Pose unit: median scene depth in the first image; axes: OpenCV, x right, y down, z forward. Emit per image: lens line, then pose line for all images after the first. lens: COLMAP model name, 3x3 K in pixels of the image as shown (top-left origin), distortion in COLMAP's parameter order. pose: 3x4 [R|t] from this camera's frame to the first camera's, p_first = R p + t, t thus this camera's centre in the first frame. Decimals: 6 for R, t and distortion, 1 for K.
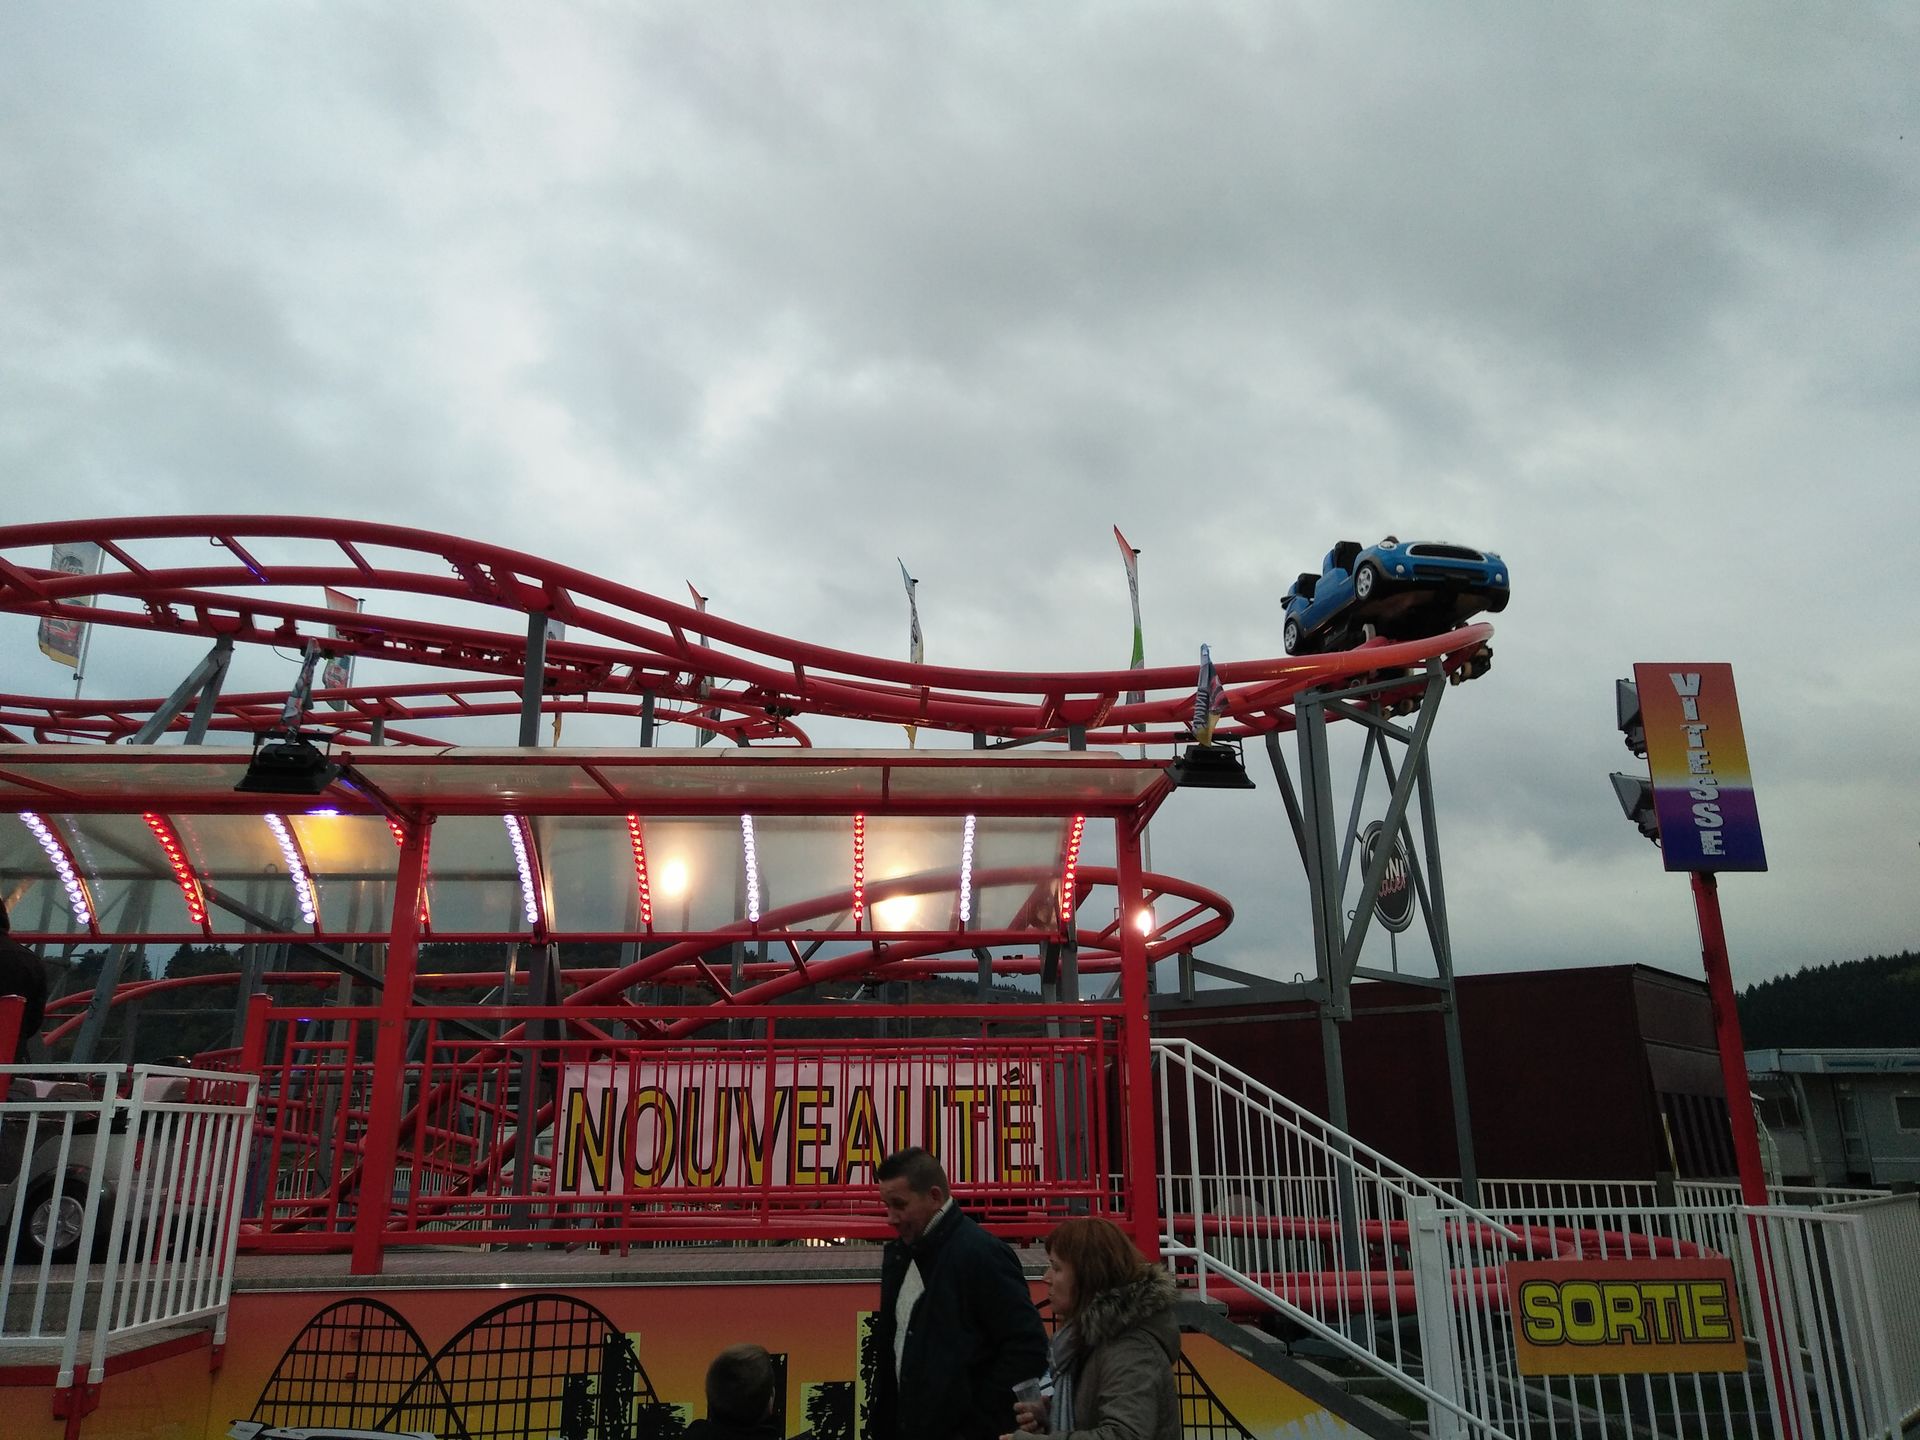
lens RADIAL K [[1379.4, 0, 960.7], [0, 1379.4, 721.8], [0, 0, 1]] dist [0.001247, 0.000377]
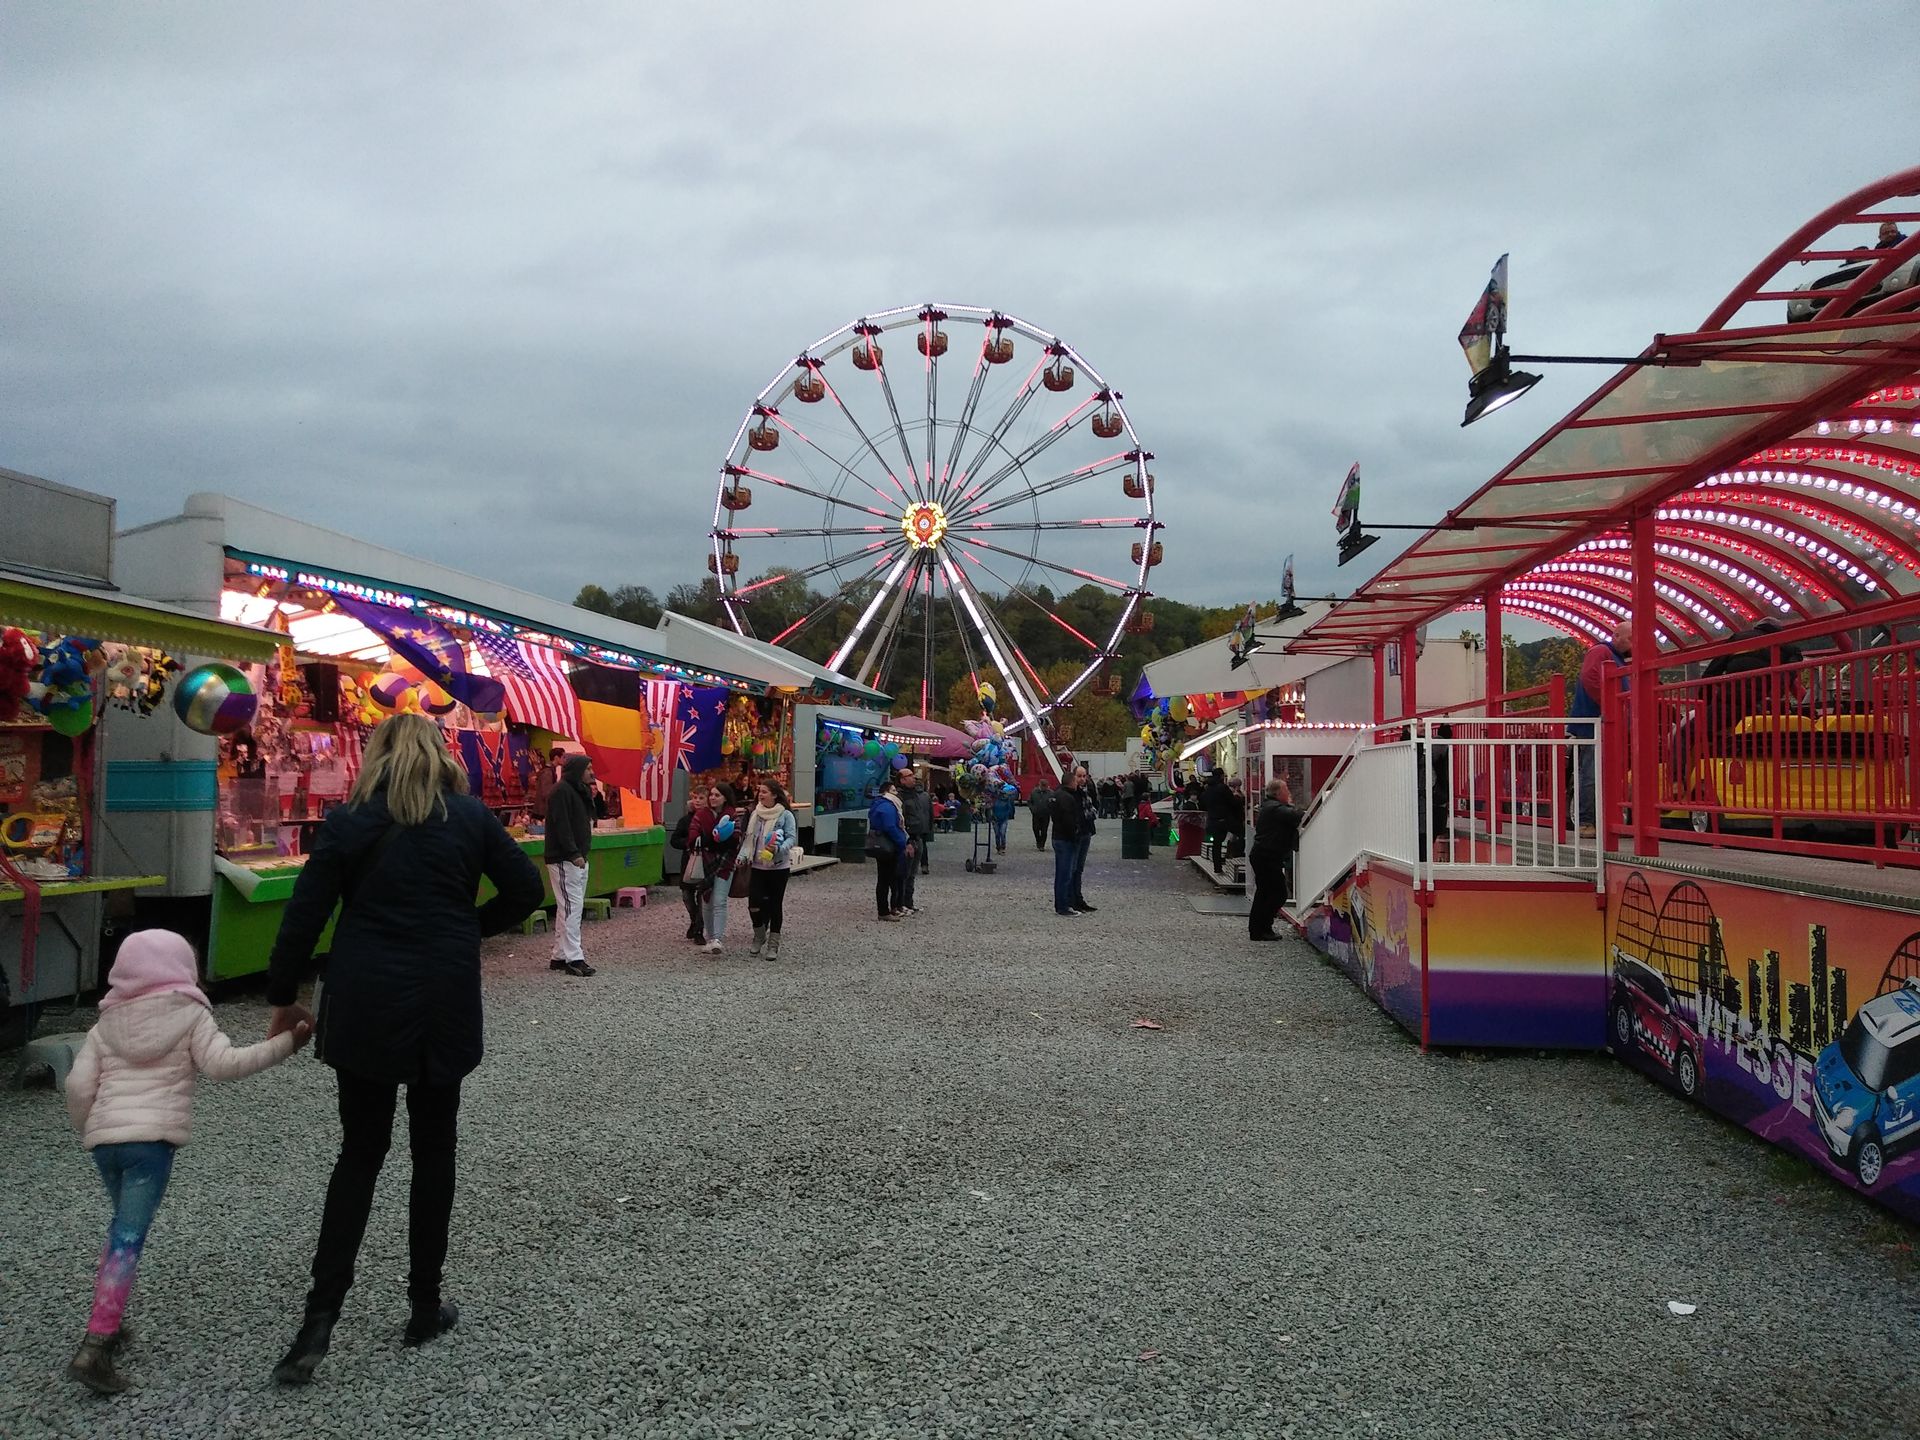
lens RADIAL K [[1379.4, 0, 960.0], [0, 1379.4, 717.2], [0, 0, 1]] dist [0.001247, 0.000377]
pose [[-0.155109, -0.035041, -0.987276, 1.031376], [0.283131, 0.955871, -0.078409, 0.188735], [0.946455, -0.291690, -0.138343, 0.602113]]
